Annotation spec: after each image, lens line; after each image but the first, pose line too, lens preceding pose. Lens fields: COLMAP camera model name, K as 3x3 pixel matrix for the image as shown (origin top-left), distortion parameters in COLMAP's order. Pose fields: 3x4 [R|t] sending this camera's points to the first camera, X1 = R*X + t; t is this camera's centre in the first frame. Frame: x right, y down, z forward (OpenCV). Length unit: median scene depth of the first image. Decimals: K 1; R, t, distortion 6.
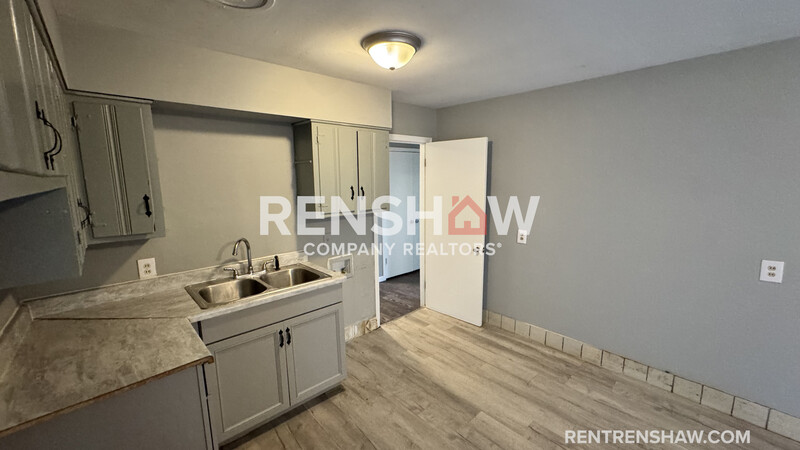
lens RADIAL K [[318.4, 0, 401.6], [0, 318.4, 223.2], [0, 0, 1]] dist [0.000168, 0.000207]
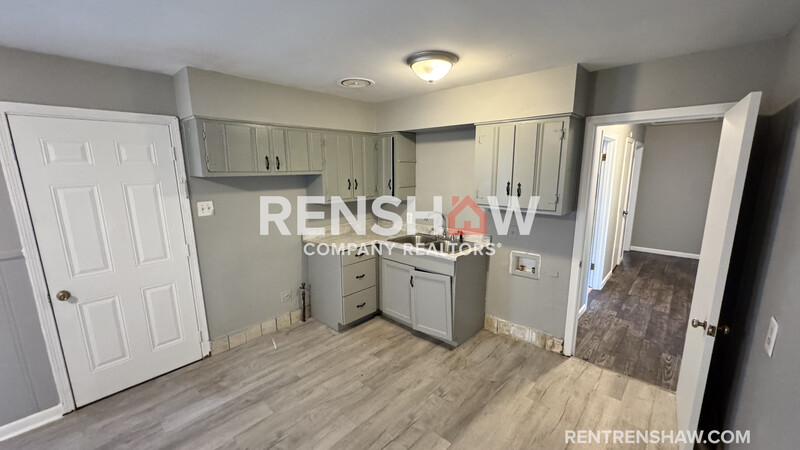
lens RADIAL K [[318.4, 0, 400.5], [0, 318.4, 224.6], [0, 0, 1]] dist [0.000168, 0.000207]
pose [[0.087455, 0.191013, -0.977684, 0.845732], [-0.143979, 0.973563, 0.177329, -0.118329], [0.985709, 0.125258, 0.112645, 0.586648]]
